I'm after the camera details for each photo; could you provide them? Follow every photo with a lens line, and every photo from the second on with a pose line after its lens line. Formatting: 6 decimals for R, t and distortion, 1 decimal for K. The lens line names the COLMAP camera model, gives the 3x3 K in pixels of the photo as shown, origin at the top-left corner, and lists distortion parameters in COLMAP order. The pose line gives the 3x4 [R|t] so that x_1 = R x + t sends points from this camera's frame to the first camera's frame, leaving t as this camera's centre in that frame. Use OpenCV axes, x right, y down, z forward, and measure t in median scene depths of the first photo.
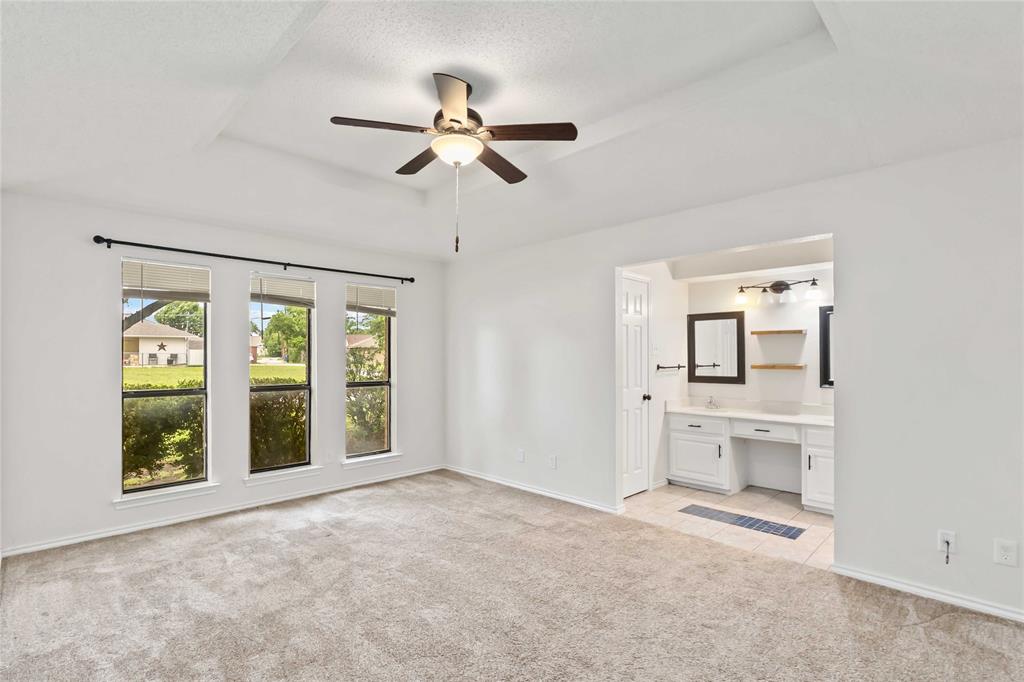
lens RADIAL K [[491.4, 0, 512.0], [0, 491.4, 353.3], [0, 0, 1]] dist [-0.001611, 0.000600]
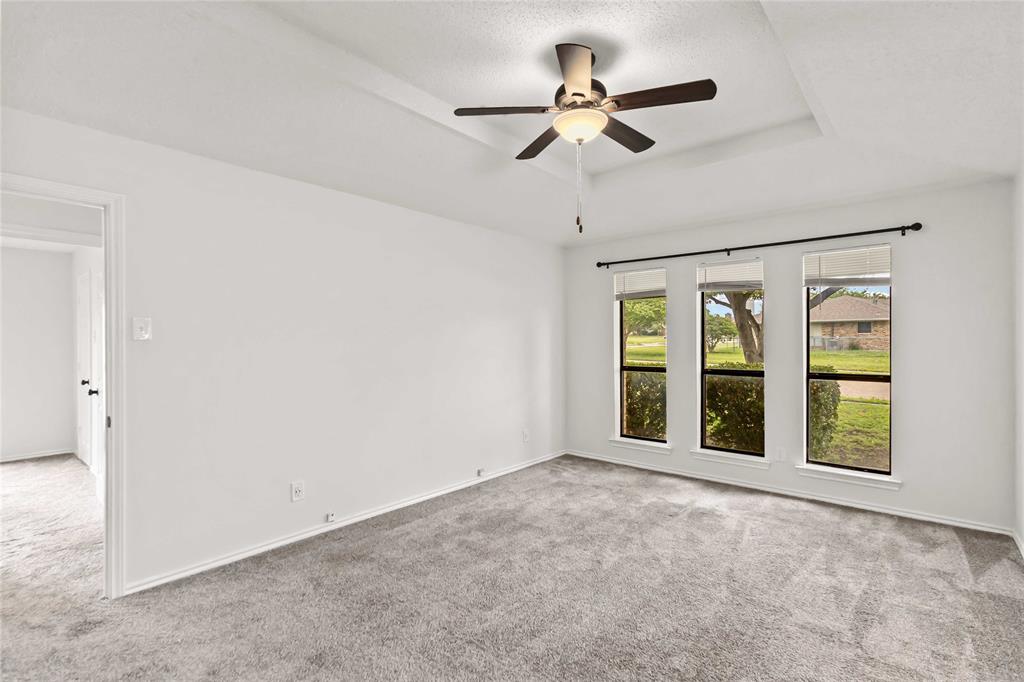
lens RADIAL K [[478.1, 0, 506.4], [0, 478.1, 341.1], [0, 0, 1]] dist [-0.002514, 0.001086]
pose [[0.064173, 0.000685, -0.997939, 0.541701], [0.006291, 0.999980, 0.001091, 0.002219], [0.997919, -0.006348, 0.064168, 0.534569]]
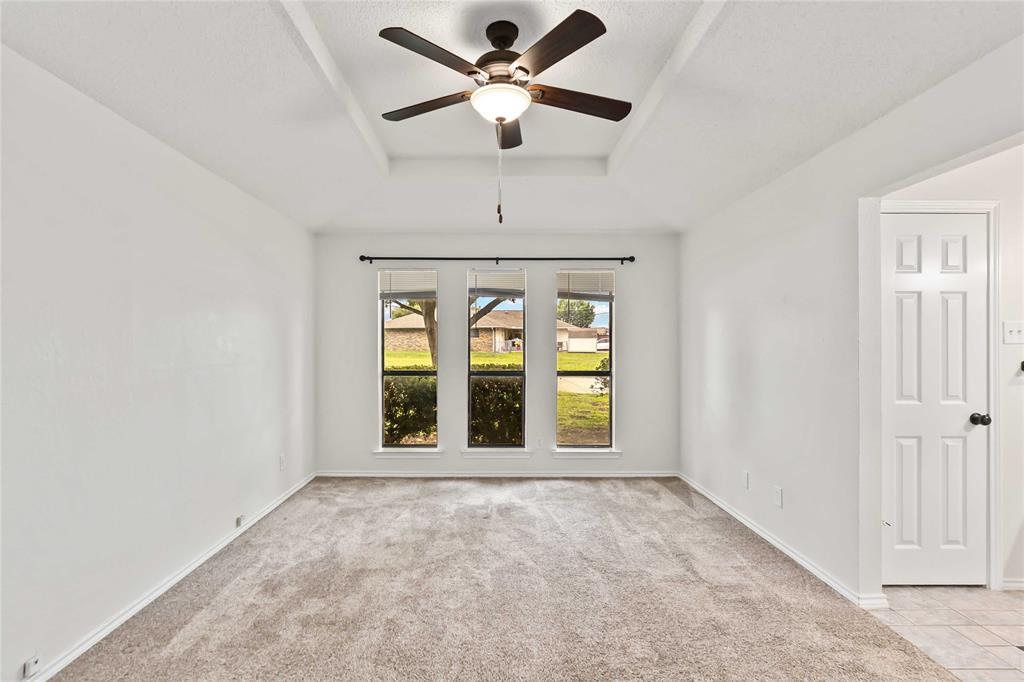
lens RADIAL K [[484.7, 0, 493.8], [0, 484.7, 342.6], [0, 0, 1]] dist [-0.028121, 0.021556]
pose [[0.707651, 0.000530, -0.706562, 0.319173], [0.001230, 0.999997, 0.001983, 0.000640], [0.706561, -0.002273, 0.707648, 0.265490]]
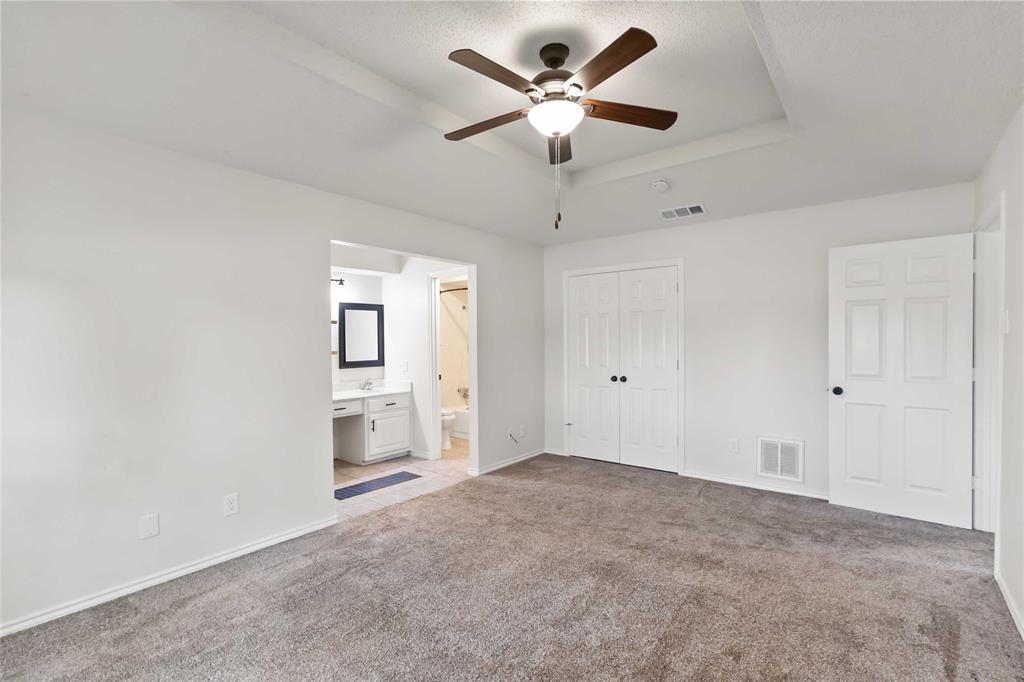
lens RADIAL K [[478.1, 0, 506.4], [0, 478.1, 341.1], [0, 0, 1]] dist [-0.002514, 0.001086]
pose [[-0.113300, 0.002052, 0.993559, -0.678934], [0.004696, 0.999988, -0.001530, 0.006040], [-0.993550, 0.004492, -0.113308, 0.807059]]
